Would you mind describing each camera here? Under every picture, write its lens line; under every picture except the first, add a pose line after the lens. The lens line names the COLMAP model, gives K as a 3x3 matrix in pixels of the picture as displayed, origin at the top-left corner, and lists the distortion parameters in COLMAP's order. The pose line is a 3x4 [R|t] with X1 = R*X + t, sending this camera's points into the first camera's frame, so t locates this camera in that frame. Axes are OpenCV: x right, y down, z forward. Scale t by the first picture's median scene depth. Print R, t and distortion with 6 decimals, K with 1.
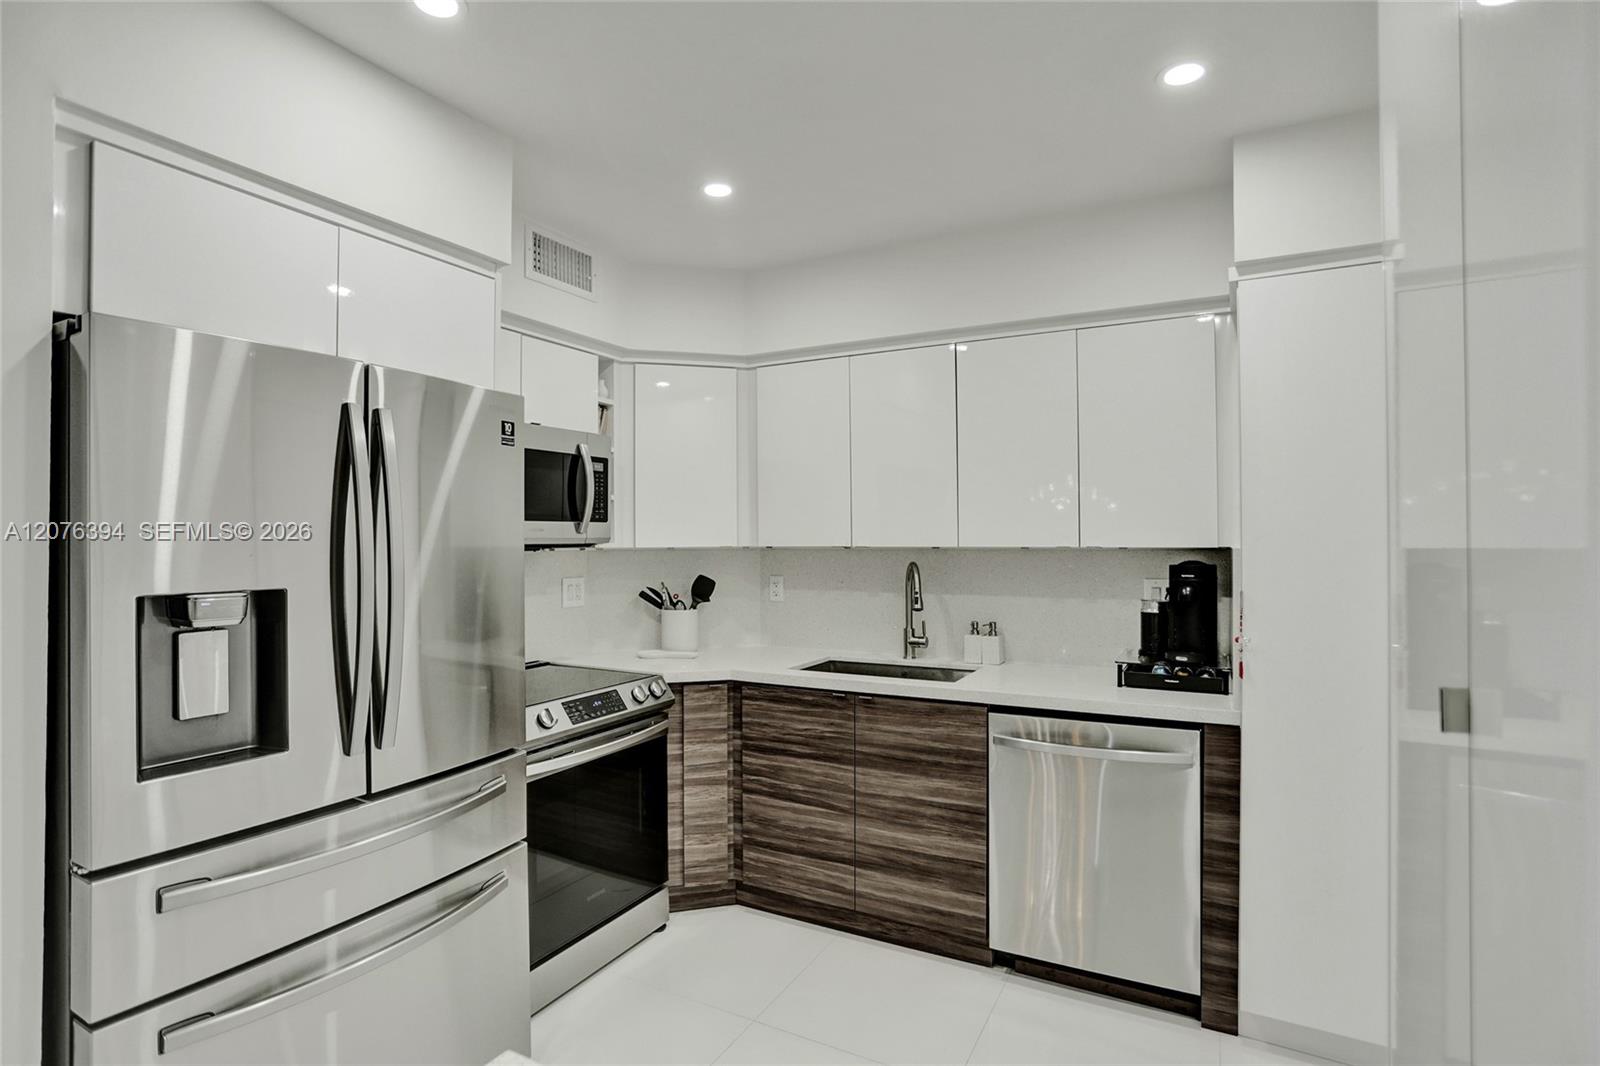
lens RADIAL K [[793.5, 0, 799.3], [0, 793.5, 533.8], [0, 0, 1]] dist [-0.059526, 0.026721]
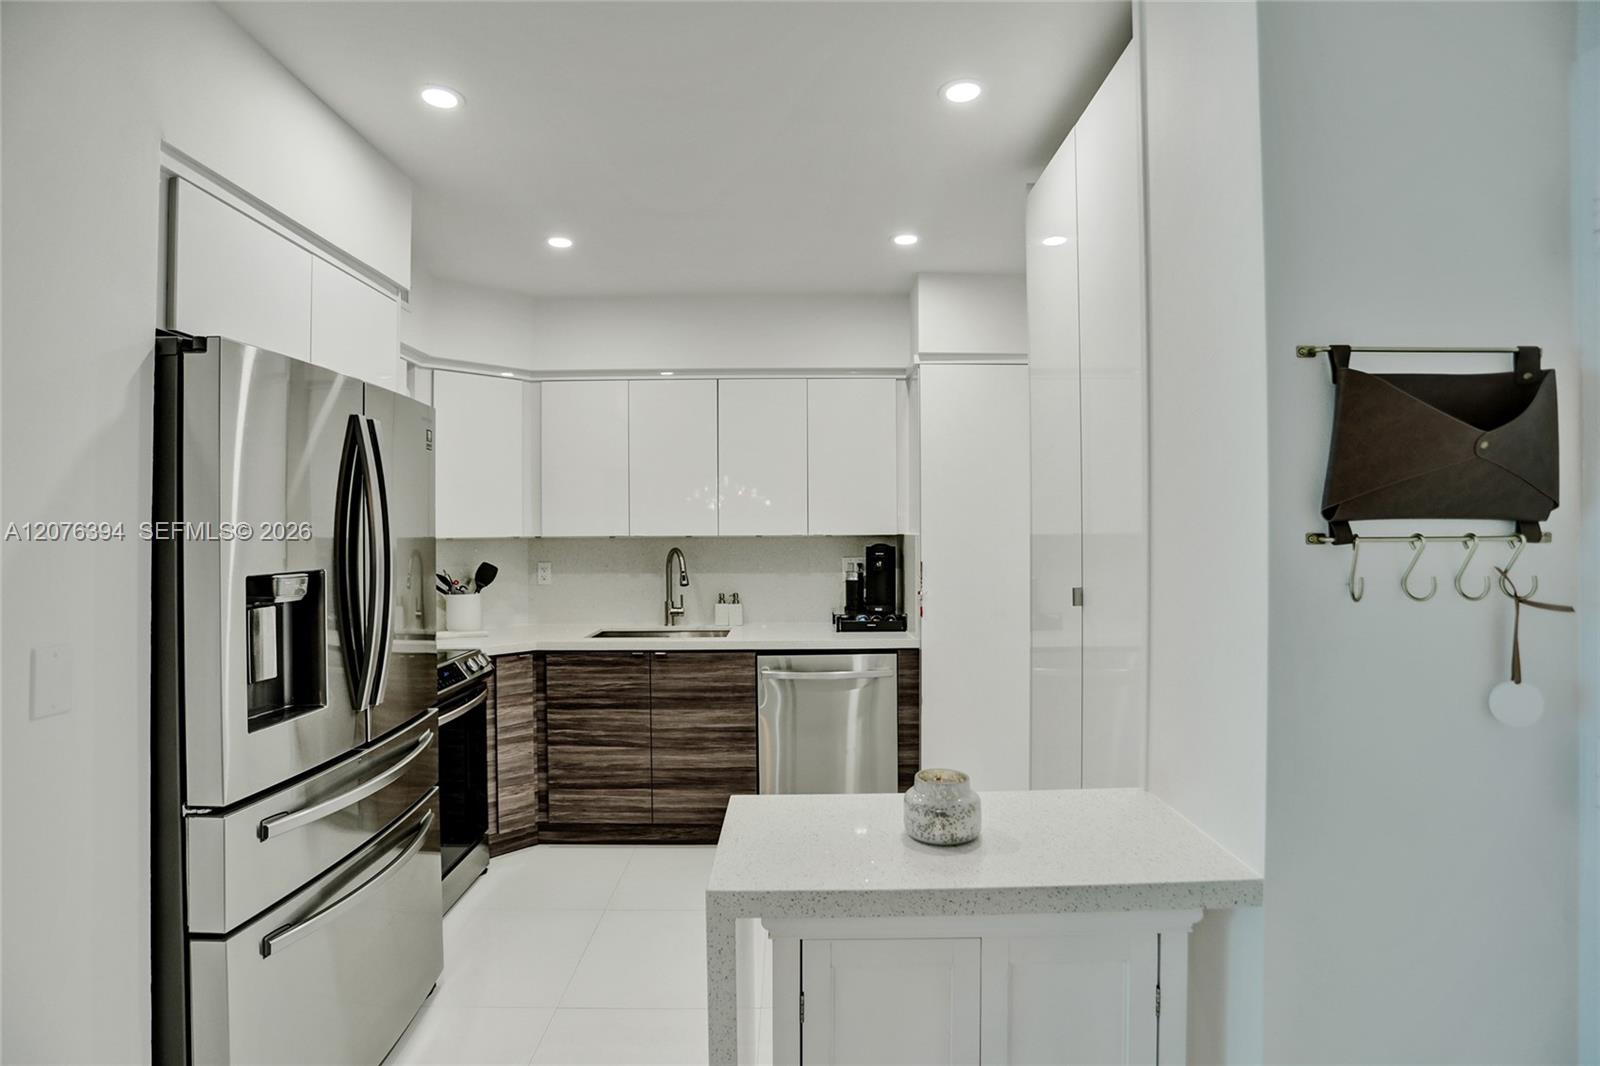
lens RADIAL K [[793.5, 0, 797.2], [0, 793.5, 530.6], [0, 0, 1]] dist [-0.059526, 0.026721]
pose [[0.876636, -0.002290, 0.481148, -0.350115], [-0.000477, 0.999984, 0.005628, 0.001277], [-0.481153, -0.005163, 0.876621, -0.231751]]
